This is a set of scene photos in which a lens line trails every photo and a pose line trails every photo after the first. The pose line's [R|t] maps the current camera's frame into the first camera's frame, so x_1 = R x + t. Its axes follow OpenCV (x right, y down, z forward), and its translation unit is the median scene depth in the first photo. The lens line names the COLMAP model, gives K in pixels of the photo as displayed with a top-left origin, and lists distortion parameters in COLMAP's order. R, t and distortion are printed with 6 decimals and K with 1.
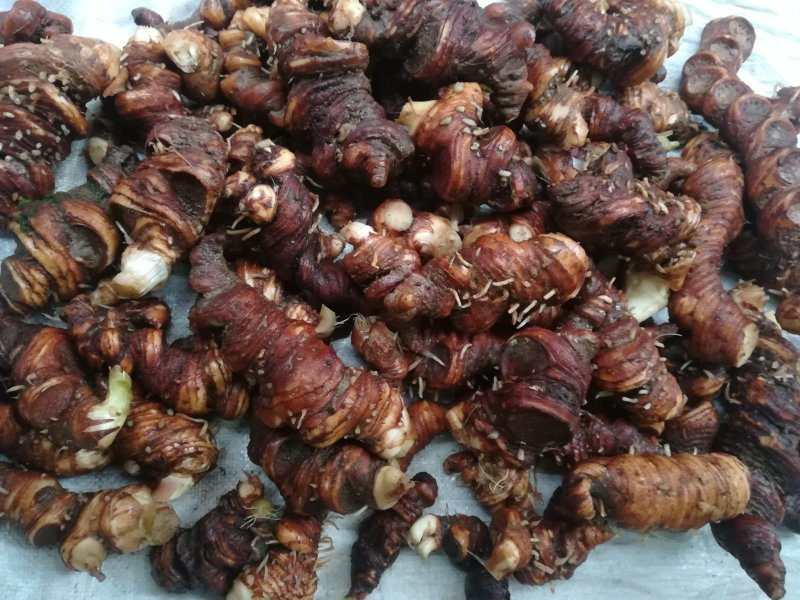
lens RADIAL K [[640.8, 0, 400.0], [0, 640.8, 300.0], [0, 0, 1]] dist [0.037467, -0.074178]
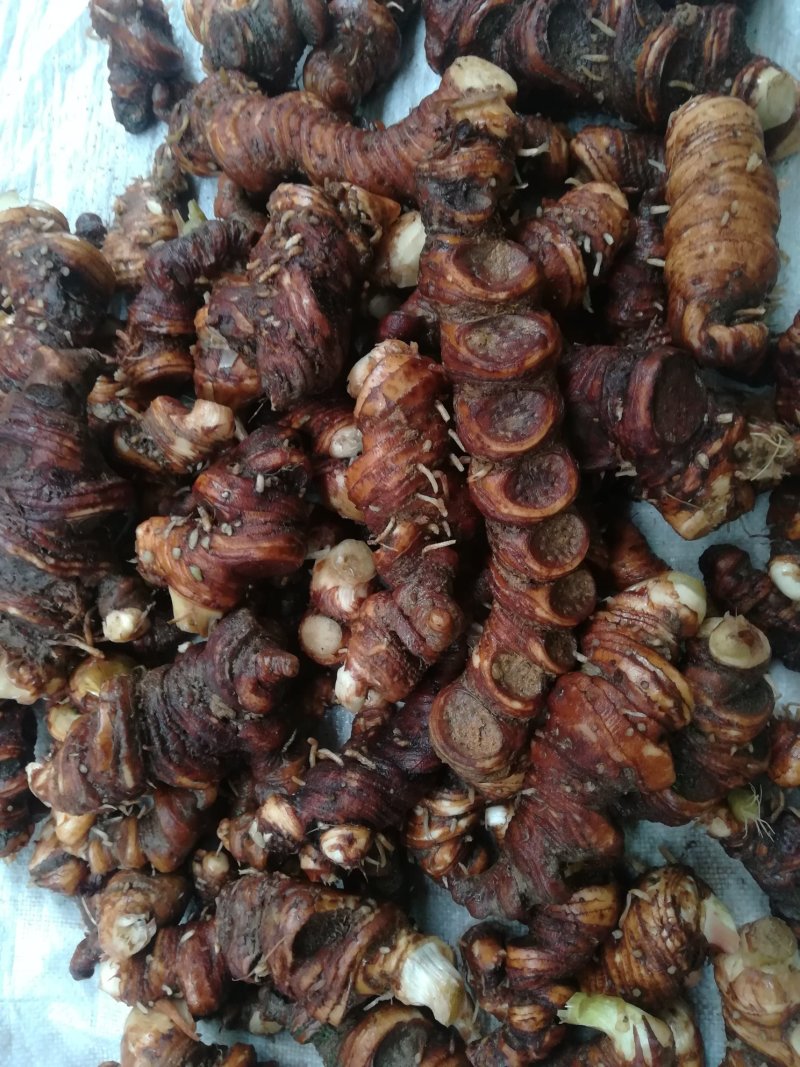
lens RADIAL K [[845.5, 0, 396.1], [0, 845.5, 532.1], [0, 0, 1]] dist [0.037702, -0.061362]
pose [[-0.048033, -0.992140, -0.115542, 0.217117], [0.998793, -0.048894, 0.004623, -0.059197], [-0.010236, -0.115181, 0.993292, 0.078517]]
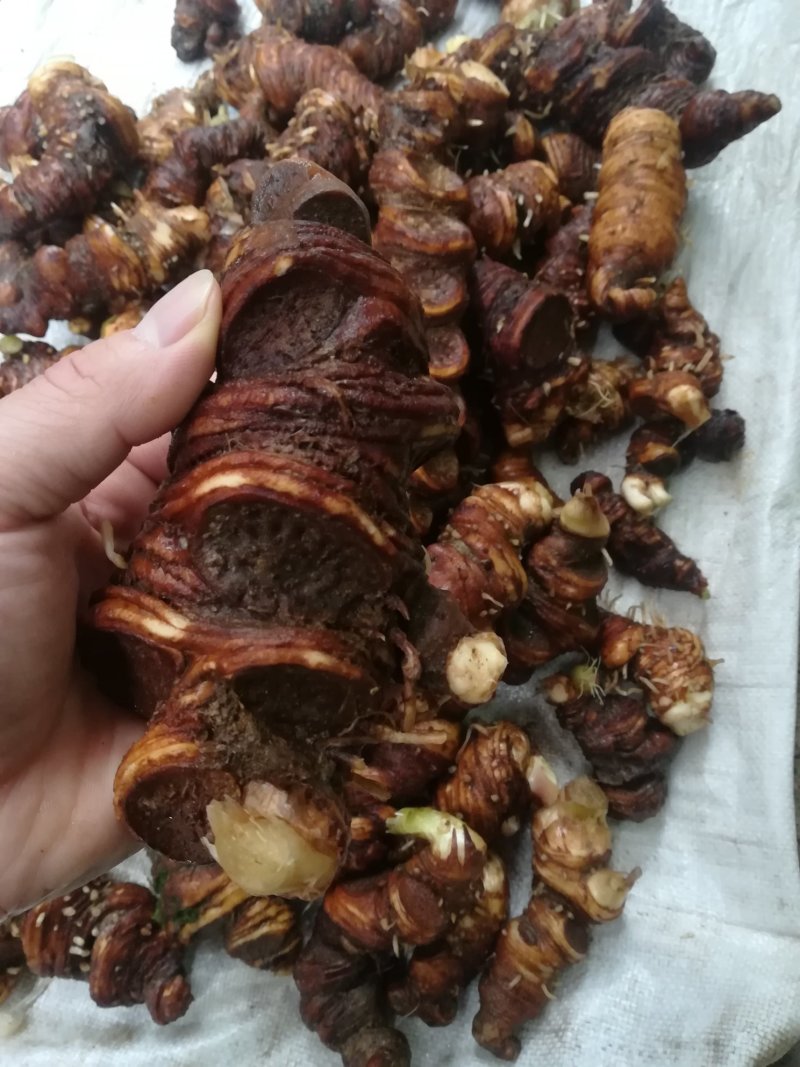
lens RADIAL K [[858.8, 0, 400.0], [0, 858.8, 533.5], [0, 0, 1]] dist [0.034676, -0.066458]
pose [[0.172515, -0.983547, 0.053602, -0.127667], [0.979475, 0.177051, 0.096338, -0.045130], [-0.104243, 0.035882, 0.993904, -0.077091]]
